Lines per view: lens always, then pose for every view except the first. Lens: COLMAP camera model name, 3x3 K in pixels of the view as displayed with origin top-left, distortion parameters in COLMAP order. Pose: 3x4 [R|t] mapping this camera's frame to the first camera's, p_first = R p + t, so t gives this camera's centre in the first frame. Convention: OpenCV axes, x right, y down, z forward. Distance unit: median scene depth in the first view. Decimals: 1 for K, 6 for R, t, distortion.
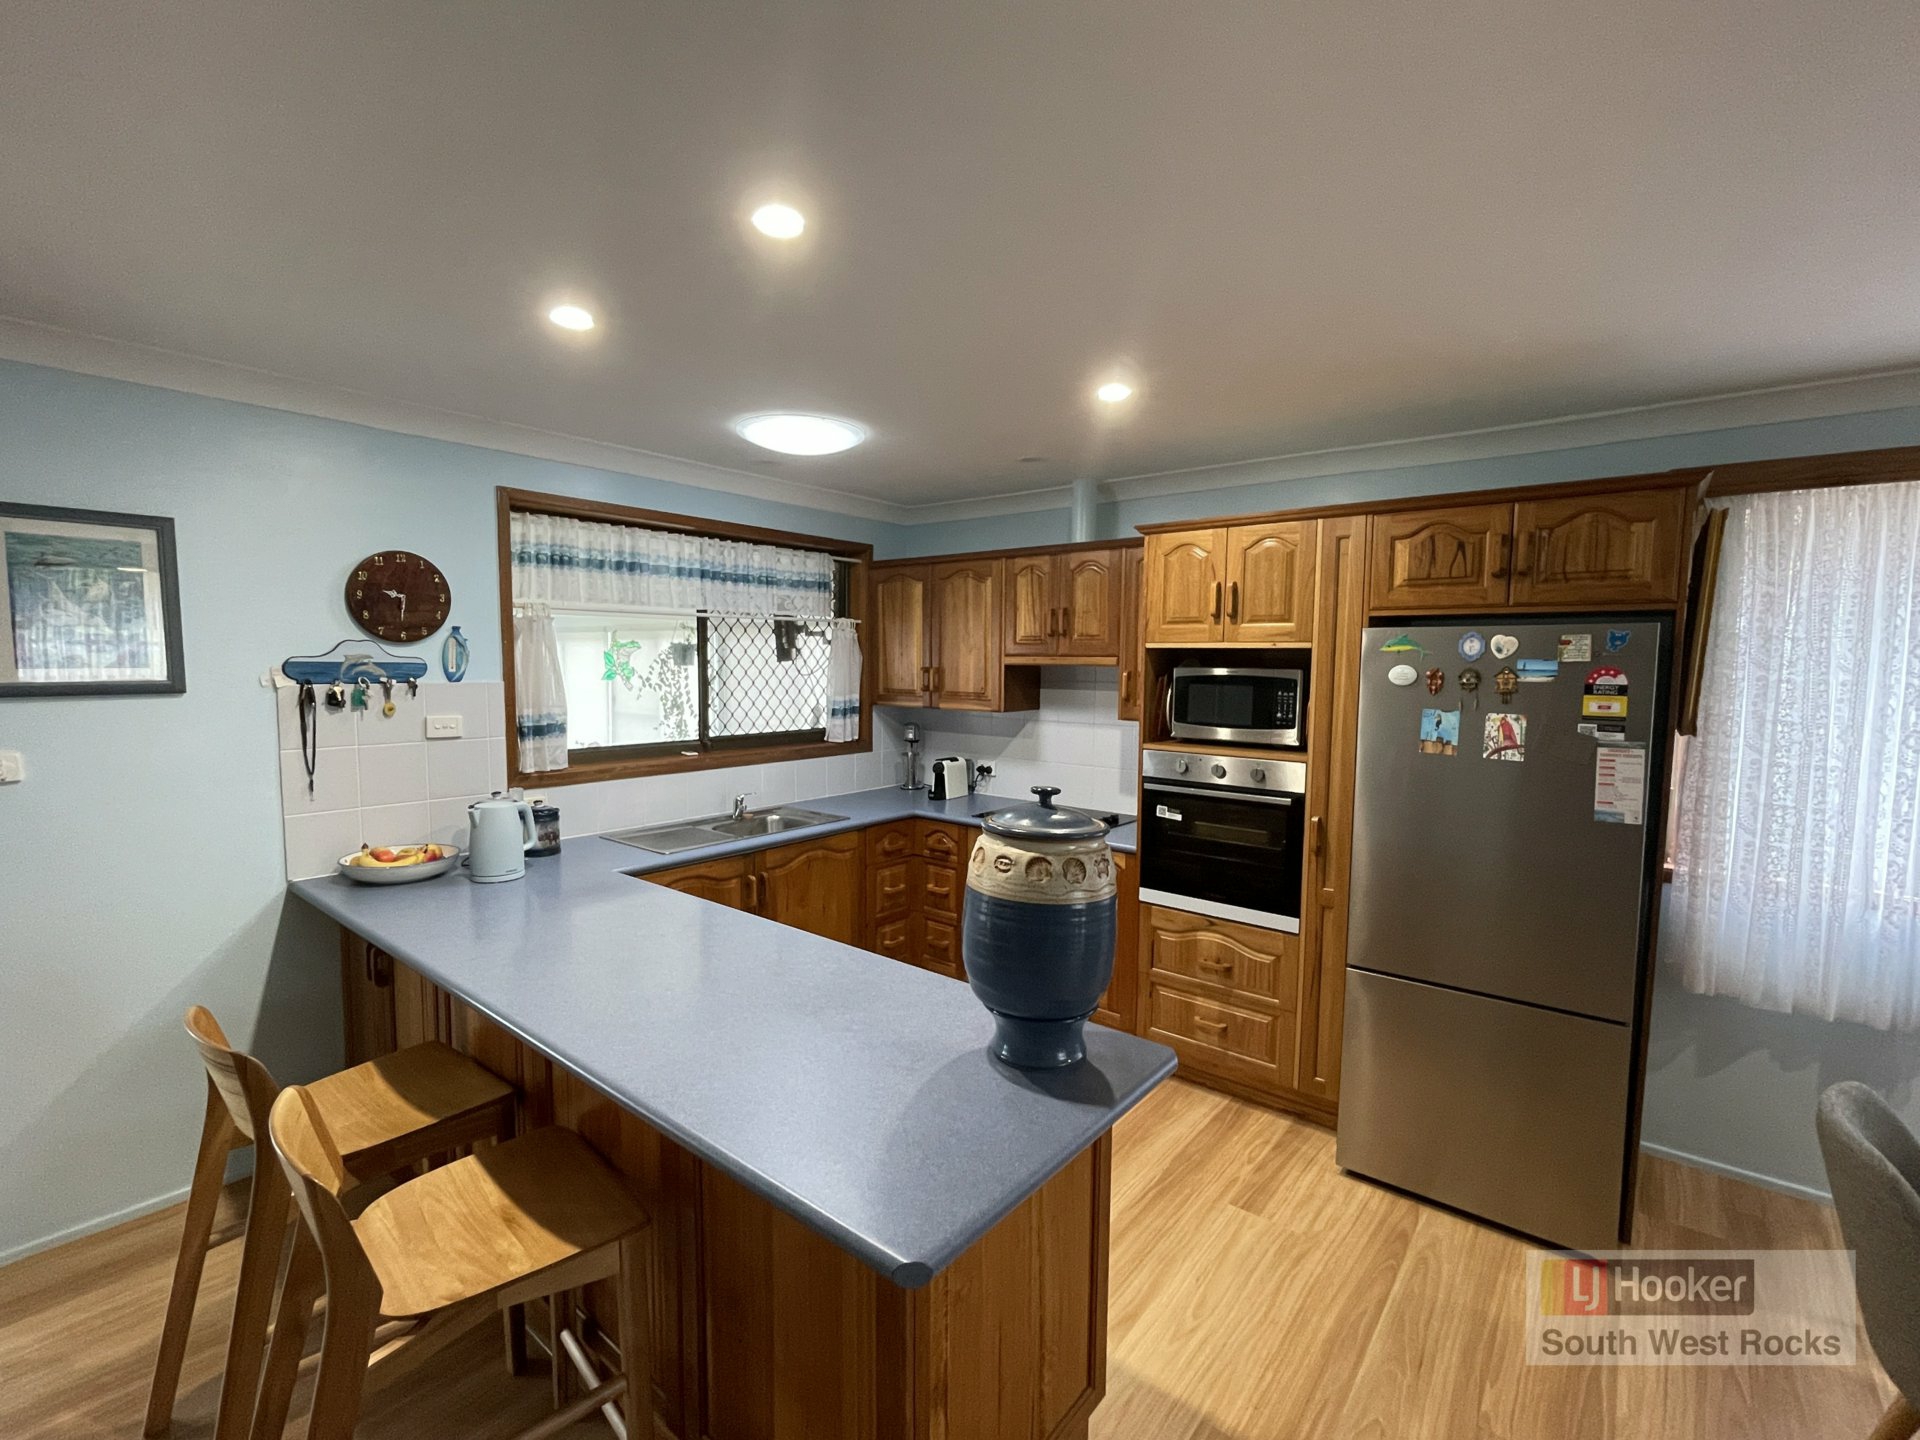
lens RADIAL K [[857.9, 0, 945.8], [0, 857.9, 718.8], [0, 0, 1]] dist [0.015718, -0.000400]
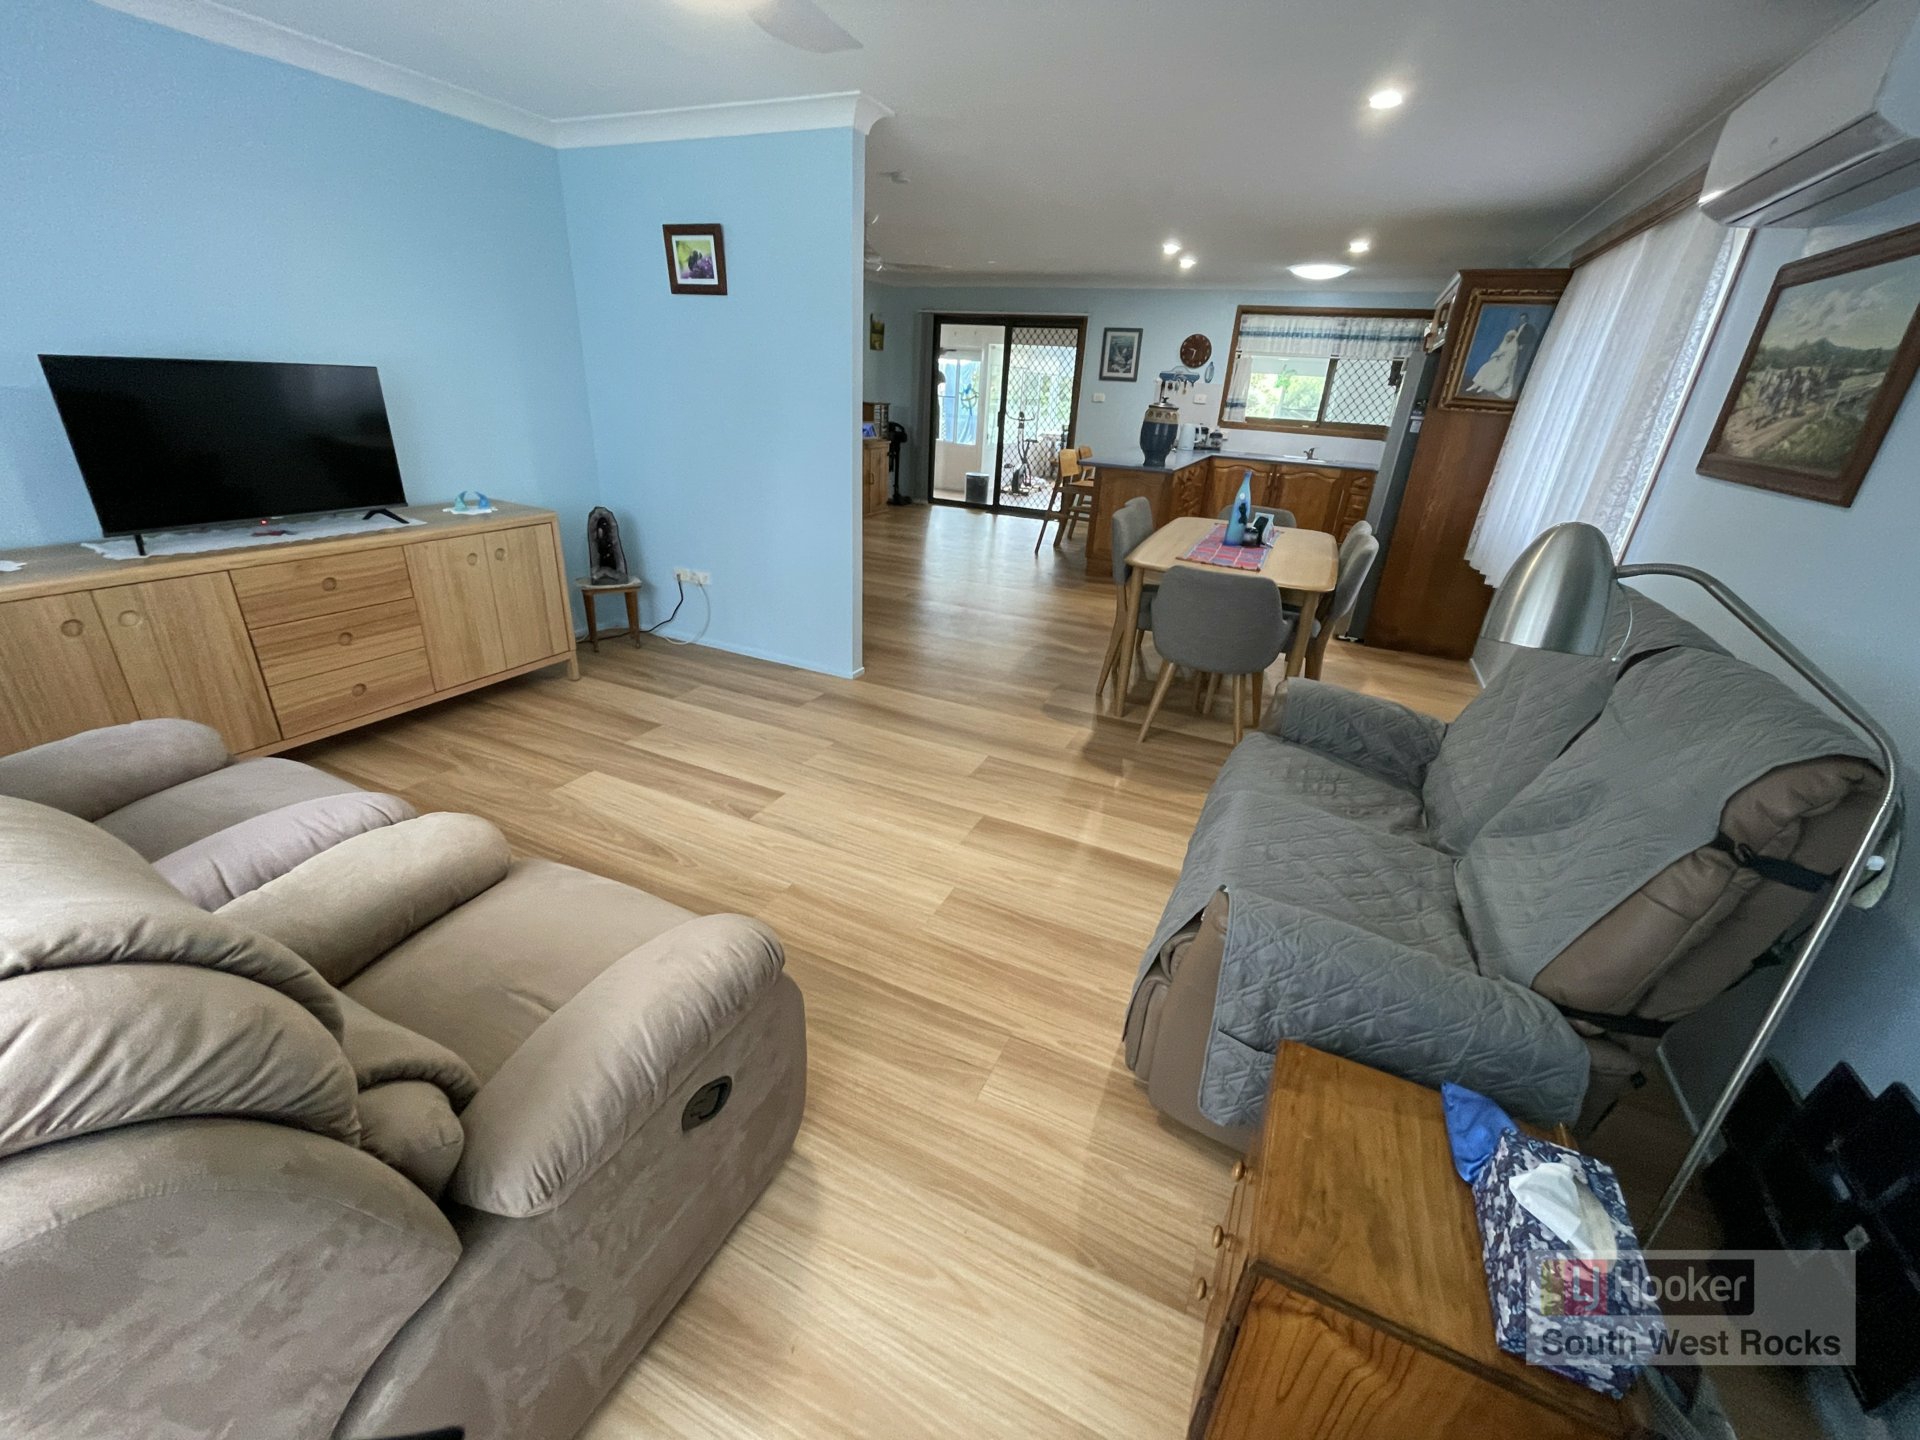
lens RADIAL K [[778.0, 0, 961.3], [0, 778.0, 711.9], [0, 0, 1]] dist [0.004297, -0.000225]
pose [[0.255275, 0.389361, -0.885004, 1.817948], [-0.121531, 0.920993, 0.370139, 0.098070], [0.959200, 0.013069, 0.282426, -0.467489]]
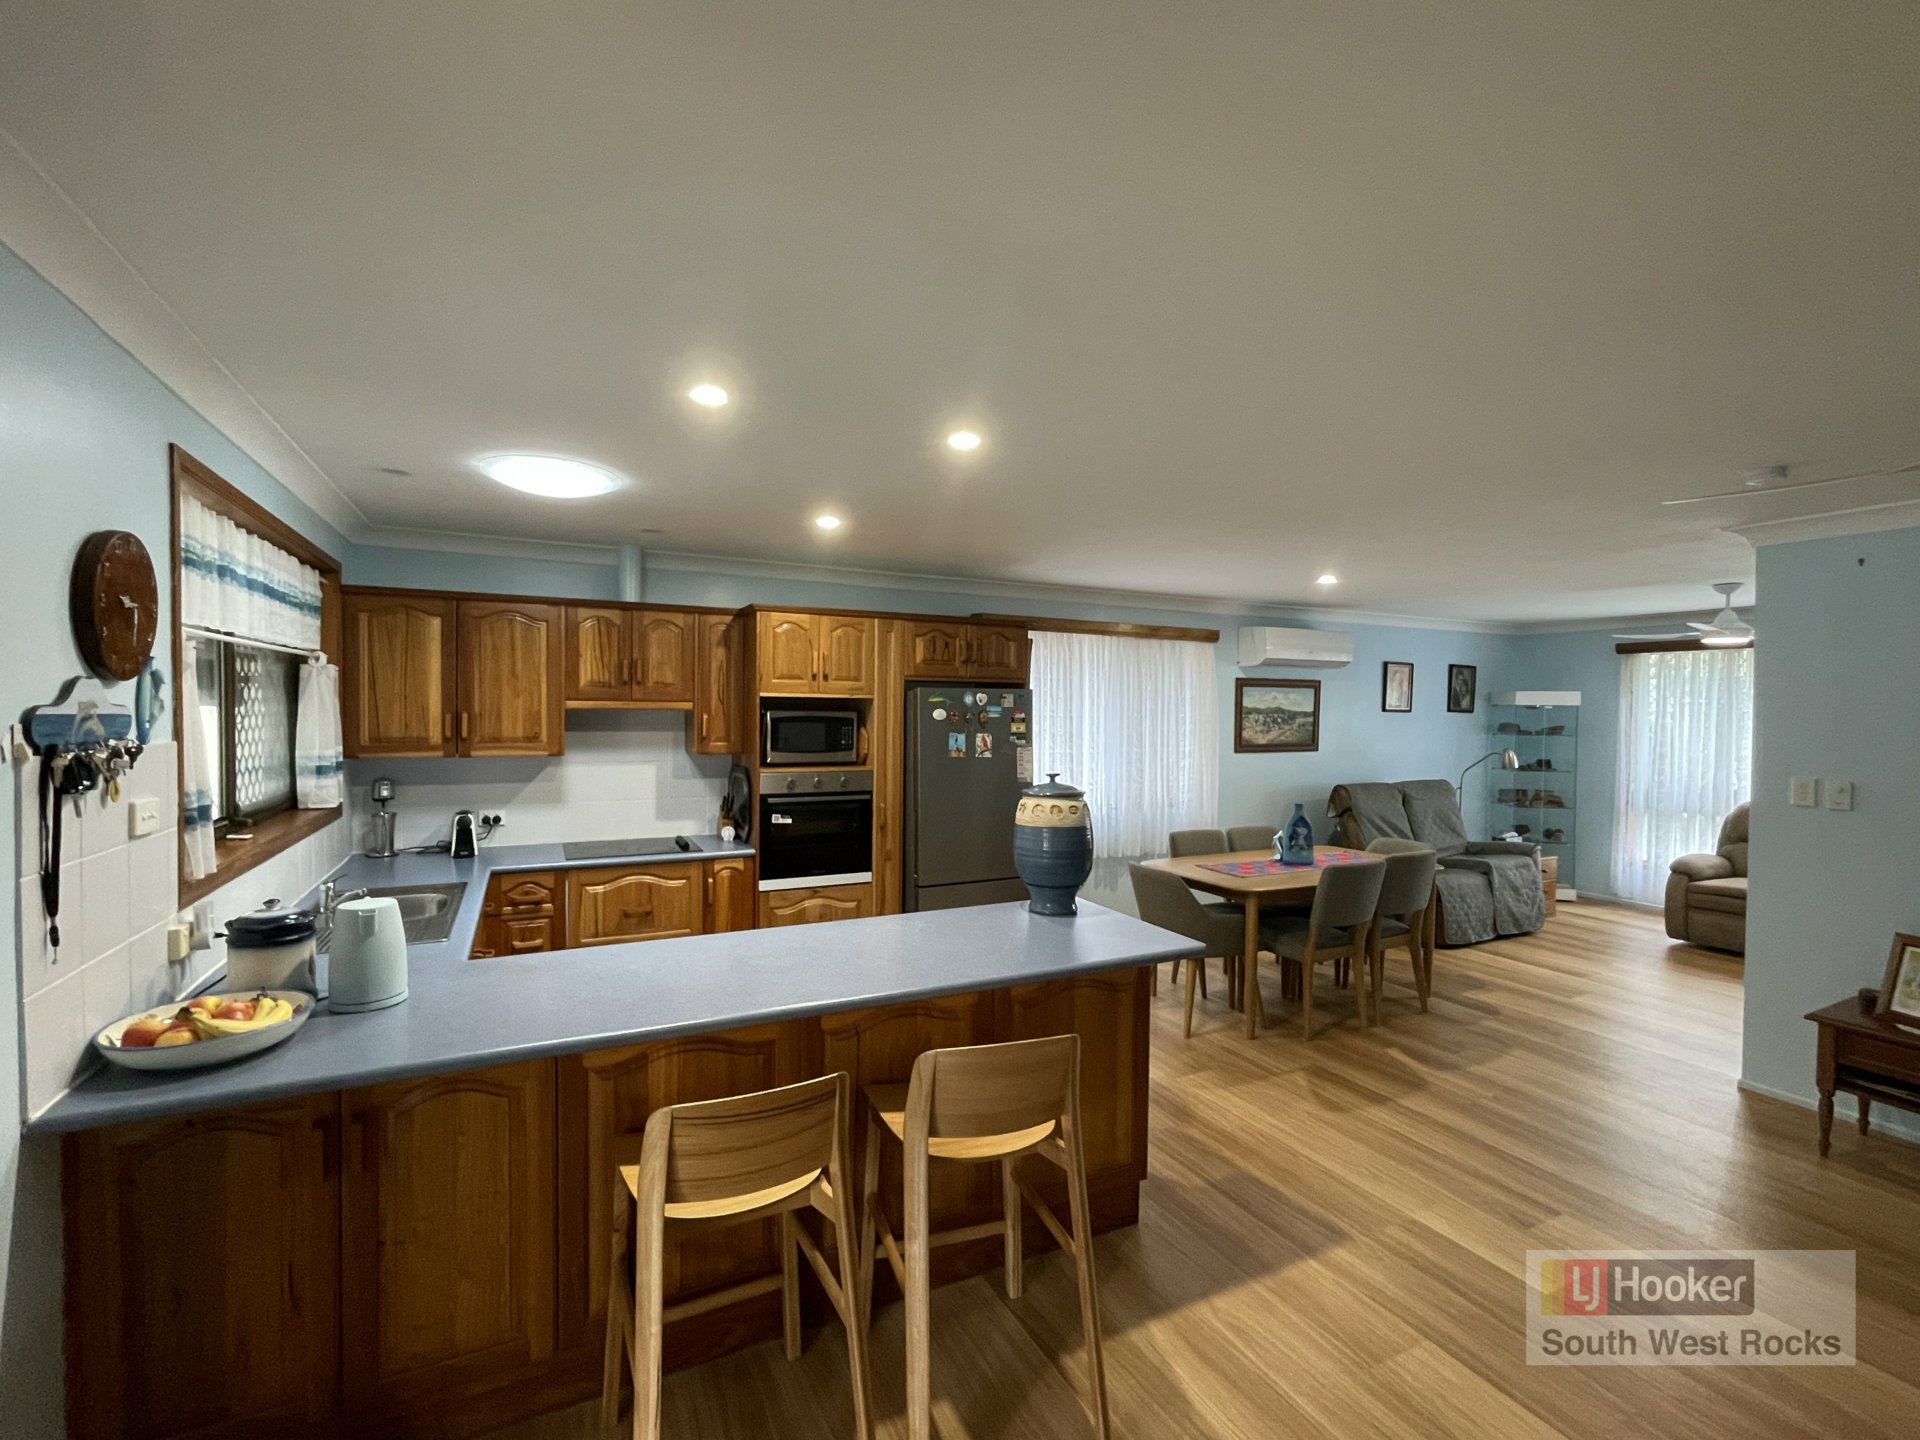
lens RADIAL K [[857.9, 0, 965.7], [0, 857.9, 719.3], [0, 0, 1]] dist [0.015718, -0.000400]
pose [[0.396454, -0.016938, 0.917898, -0.855601], [0.057973, 0.998296, -0.006618, -0.020431], [-0.916222, 0.055837, 0.396761, 0.193589]]
